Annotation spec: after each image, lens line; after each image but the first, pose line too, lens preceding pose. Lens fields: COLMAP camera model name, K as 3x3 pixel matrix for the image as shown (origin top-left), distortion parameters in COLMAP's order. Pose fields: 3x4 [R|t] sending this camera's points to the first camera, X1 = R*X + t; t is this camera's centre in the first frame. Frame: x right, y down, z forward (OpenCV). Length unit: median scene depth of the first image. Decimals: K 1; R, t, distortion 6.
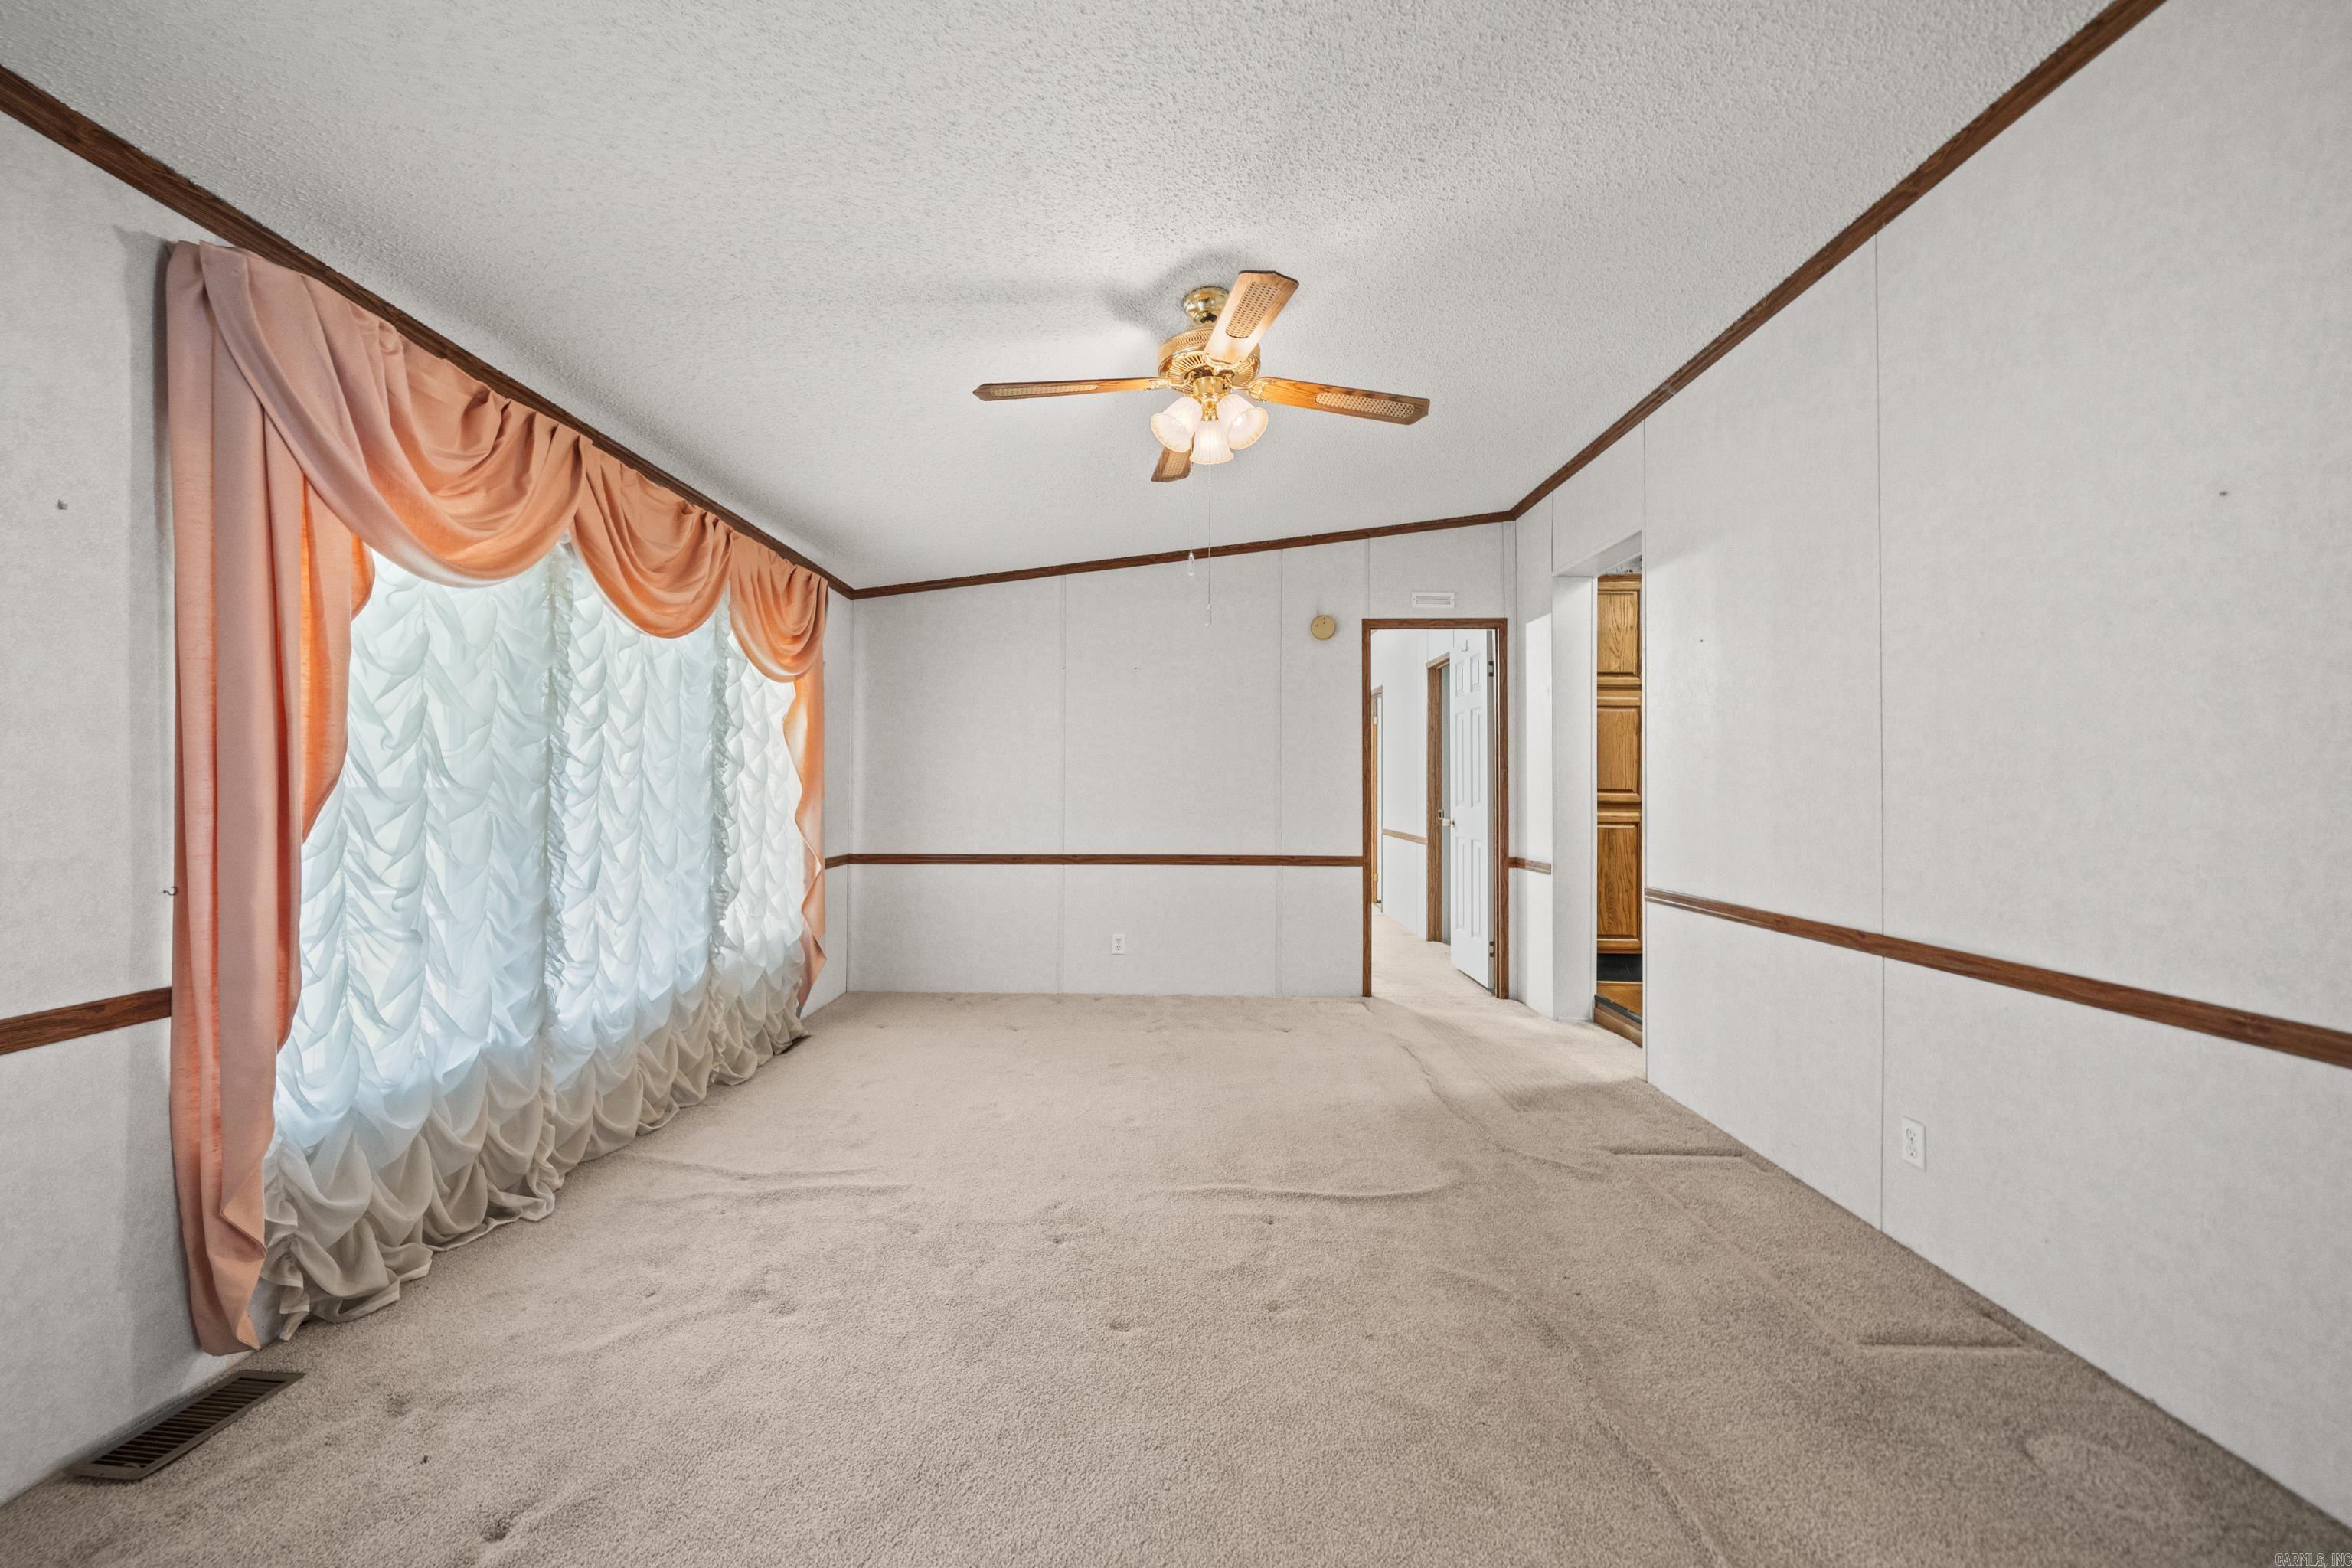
lens RADIAL K [[880.0, 0, 1169.2], [0, 880.0, 777.1], [0, 0, 1]] dist [-0.001877, -0.000139]
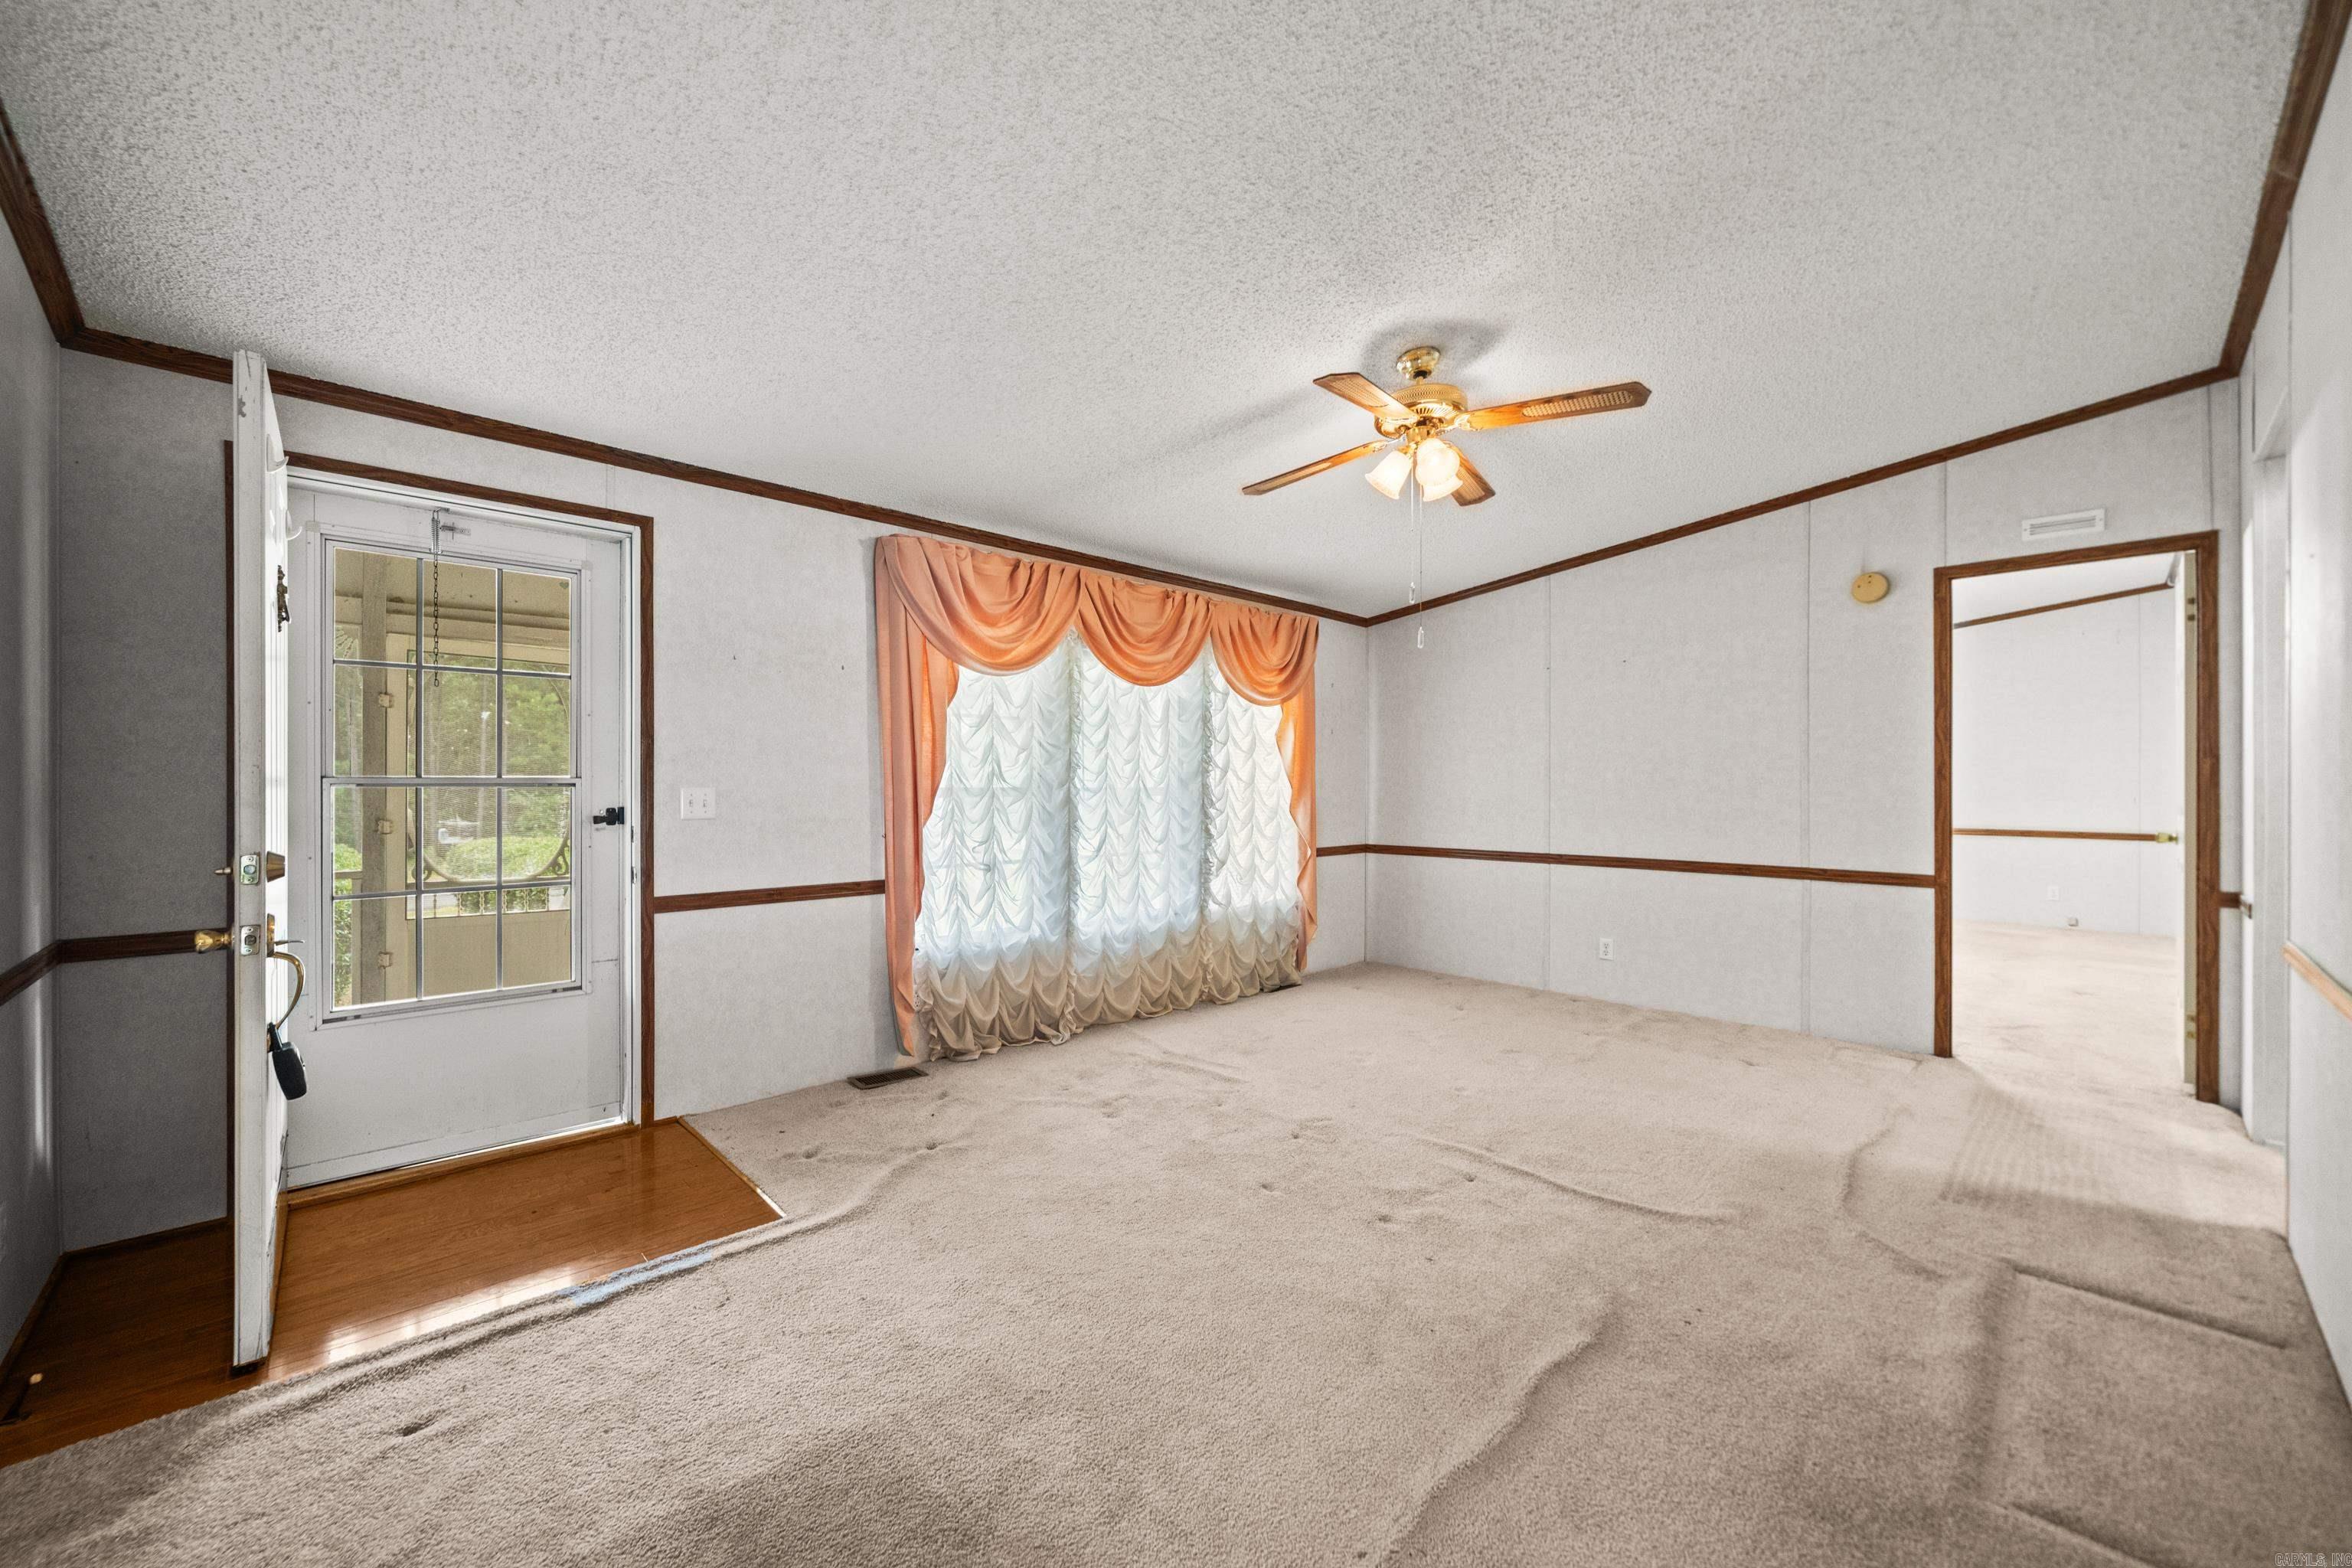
lens RADIAL K [[893.5, 0, 1190.0], [0, 893.5, 792.4], [0, 0, 1]] dist [-0.001139, -0.000025]
pose [[0.719735, 0.002520, -0.694244, 0.597158], [0.009612, 0.999861, 0.013594, -0.000212], [0.694183, -0.016457, 0.719611, -0.042955]]
